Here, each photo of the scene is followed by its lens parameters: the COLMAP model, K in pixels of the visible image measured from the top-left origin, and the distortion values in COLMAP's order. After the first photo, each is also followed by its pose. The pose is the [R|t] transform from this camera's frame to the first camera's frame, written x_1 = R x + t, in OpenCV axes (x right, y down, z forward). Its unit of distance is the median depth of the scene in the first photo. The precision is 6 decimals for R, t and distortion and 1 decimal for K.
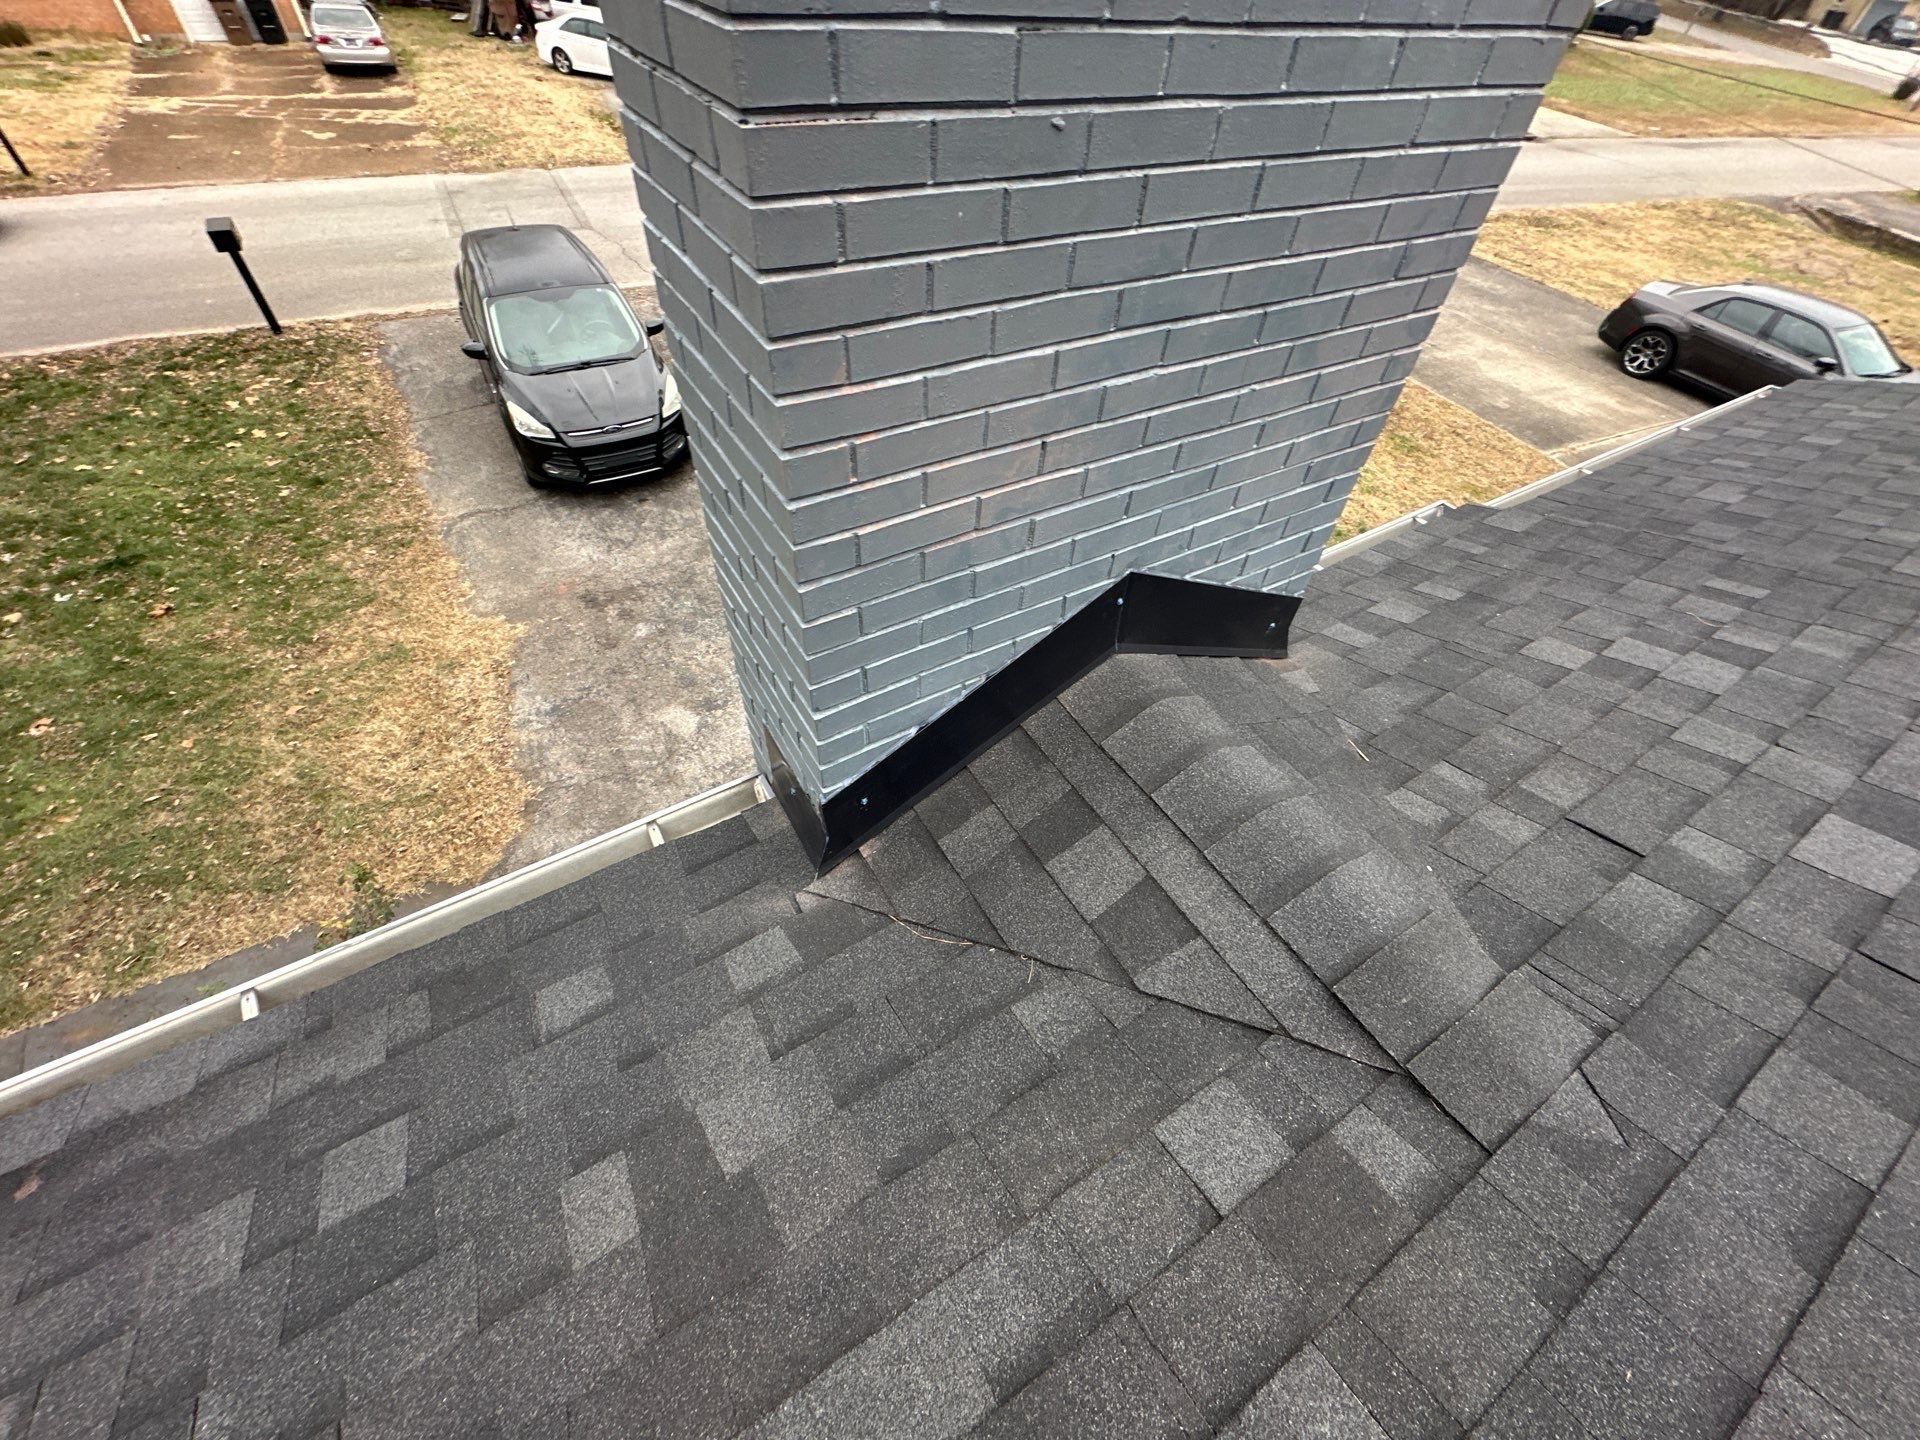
lens RADIAL K [[762.1, 0, 952.9], [0, 762.1, 720.7], [0, 0, 1]] dist [-0.000947, -0.000249]
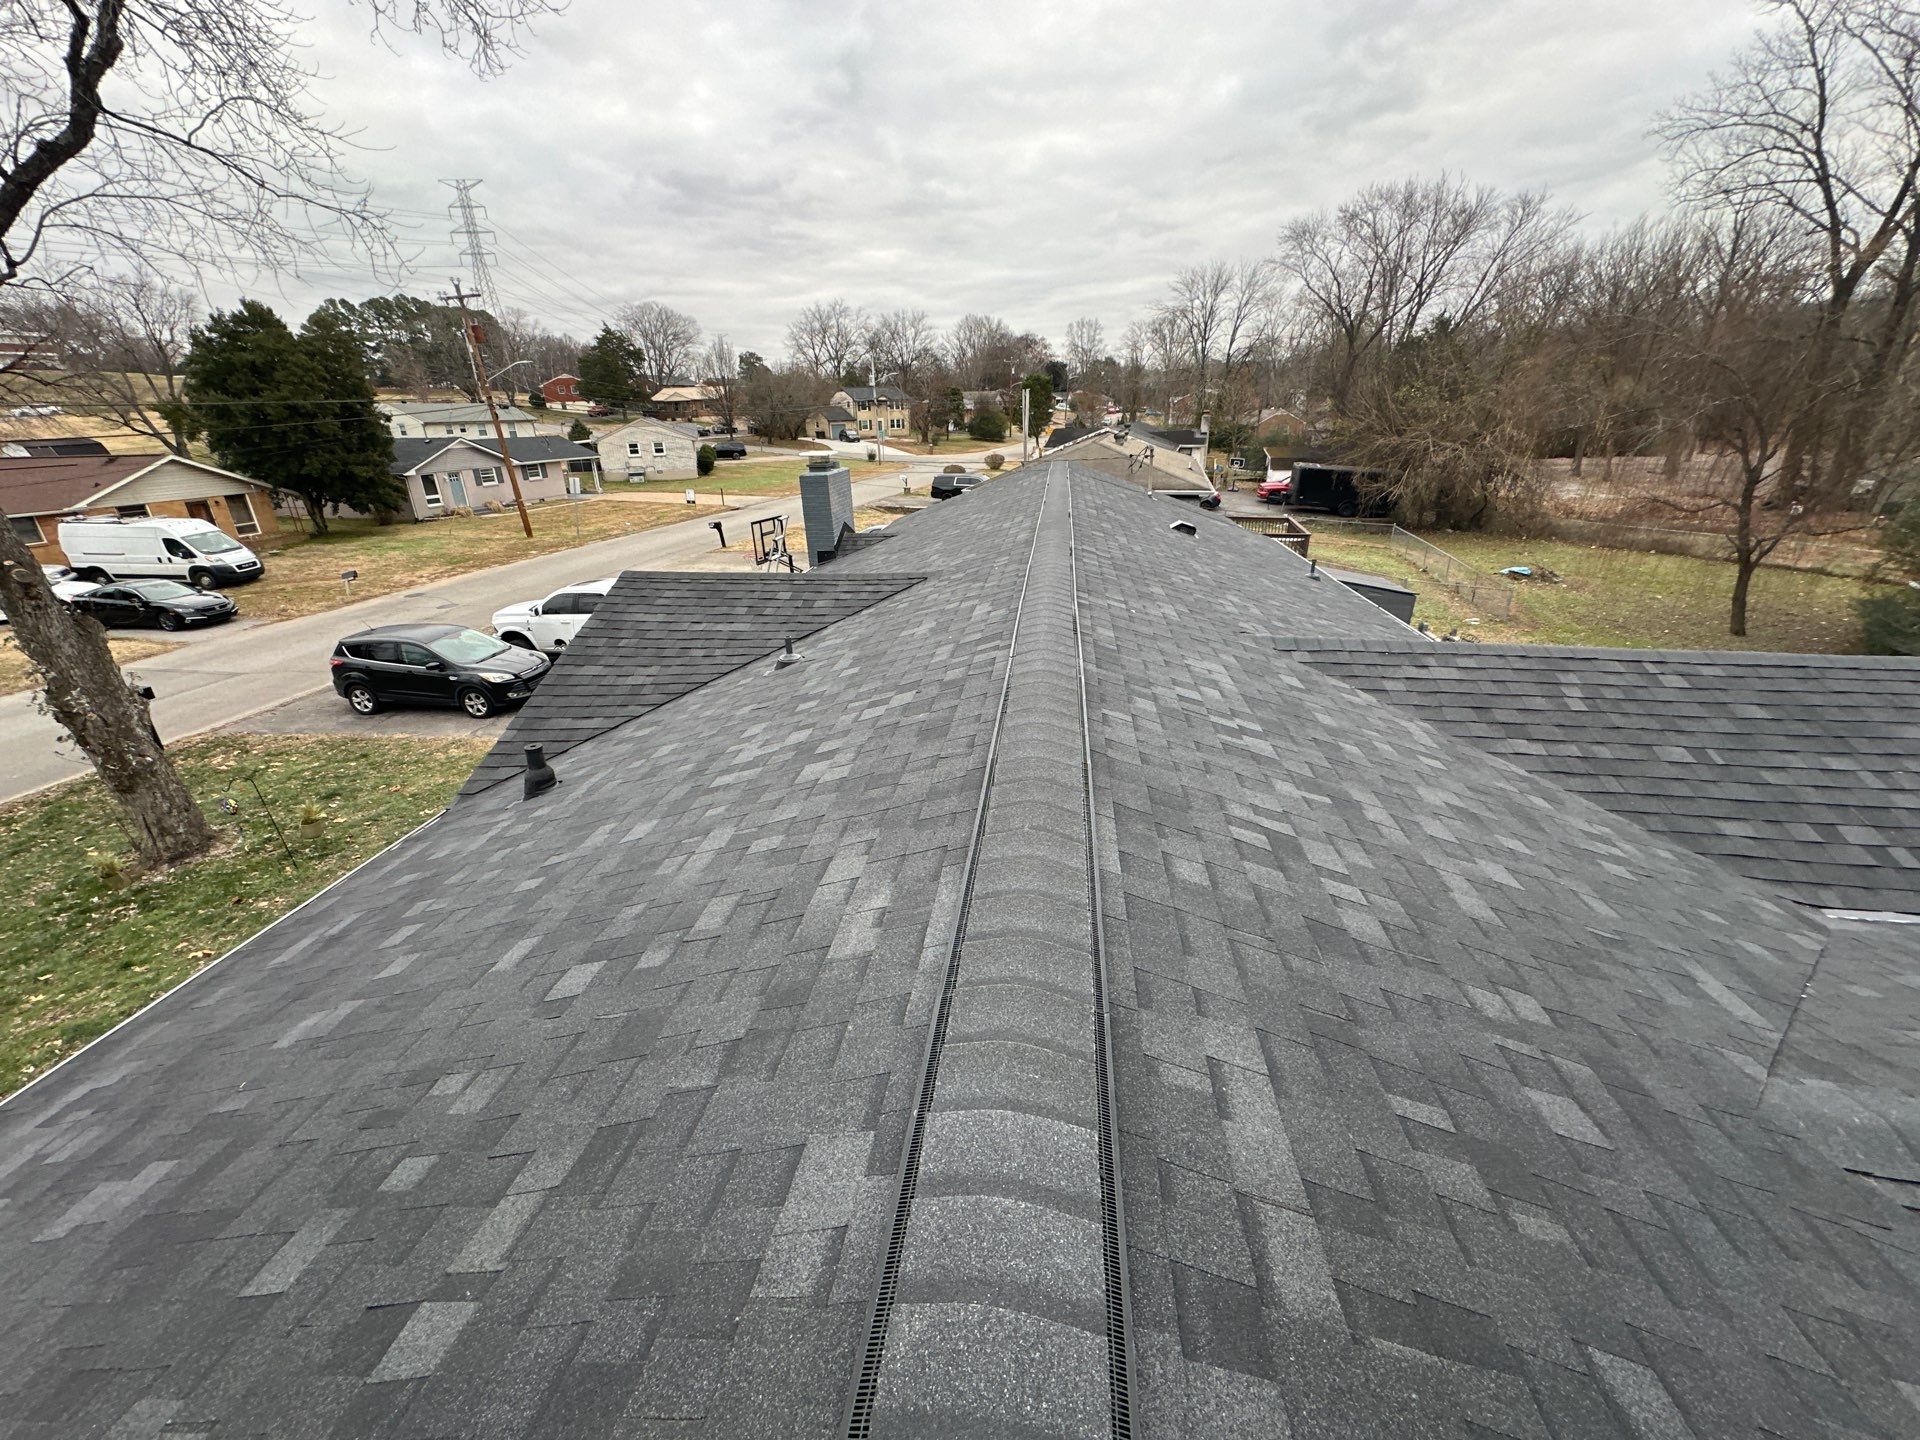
lens RADIAL K [[762.1, 0, 959.8], [0, 762.1, 718.6], [0, 0, 1]] dist [-0.000947, -0.000249]
pose [[0.628281, -0.371436, 0.683592, -0.869253], [0.619523, 0.770355, -0.150816, 0.559378], [-0.470590, 0.518256, 0.714112, -0.716671]]
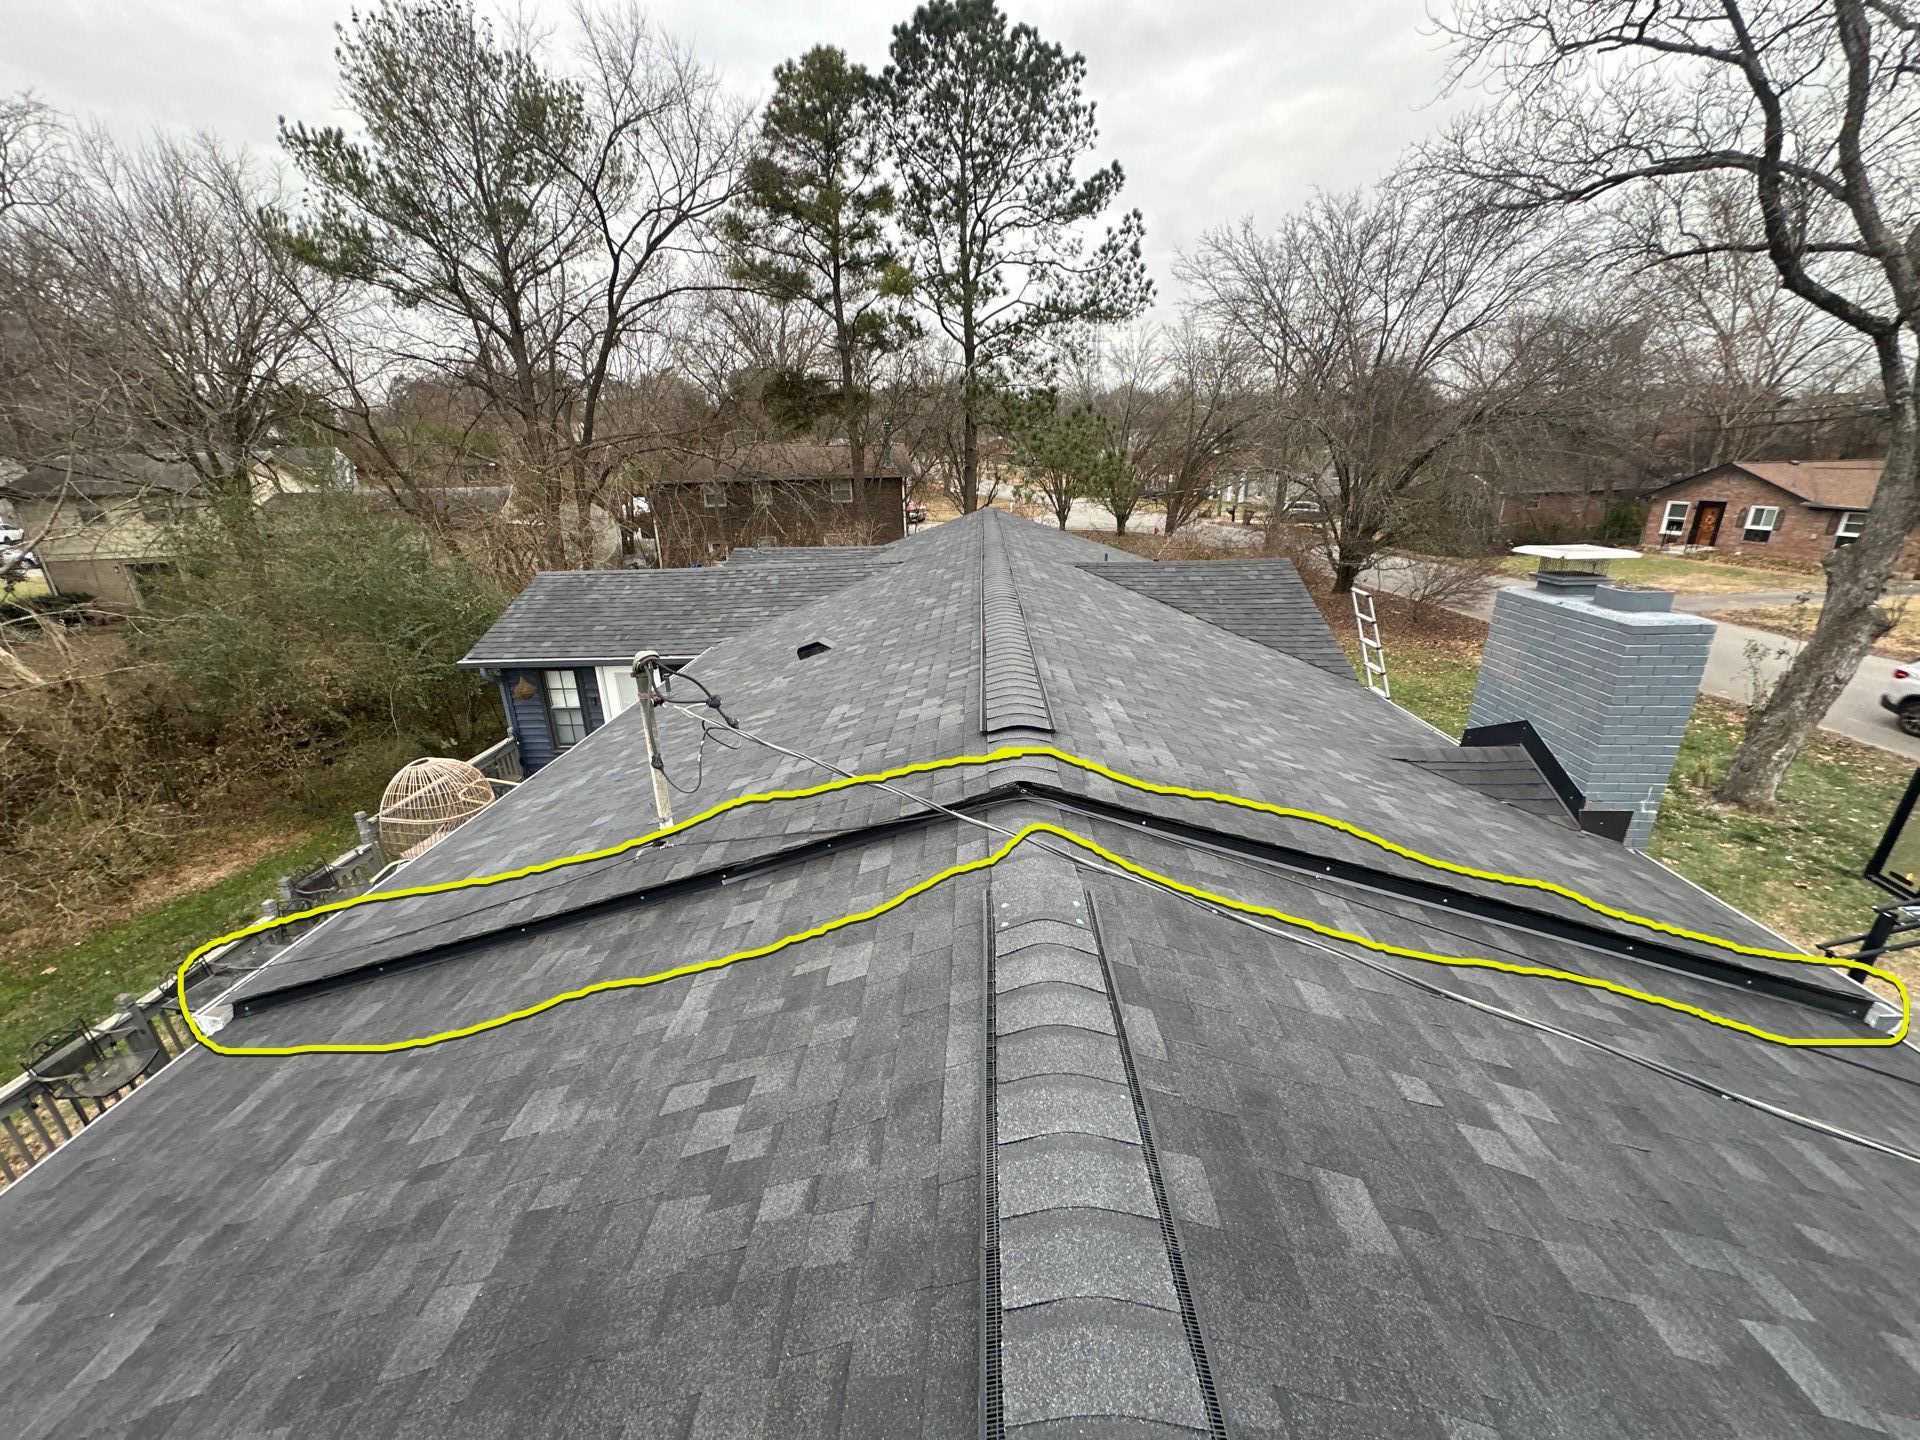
lens RADIAL K [[762.1, 0, 958.5], [0, 762.1, 722.6], [0, 0, 1]] dist [-0.000947, -0.000249]
pose [[-0.556715, 0.221668, -0.800582, 0.694795], [-0.626714, 0.520496, 0.579925, -0.087838], [0.545251, 0.824589, -0.150845, 0.006975]]
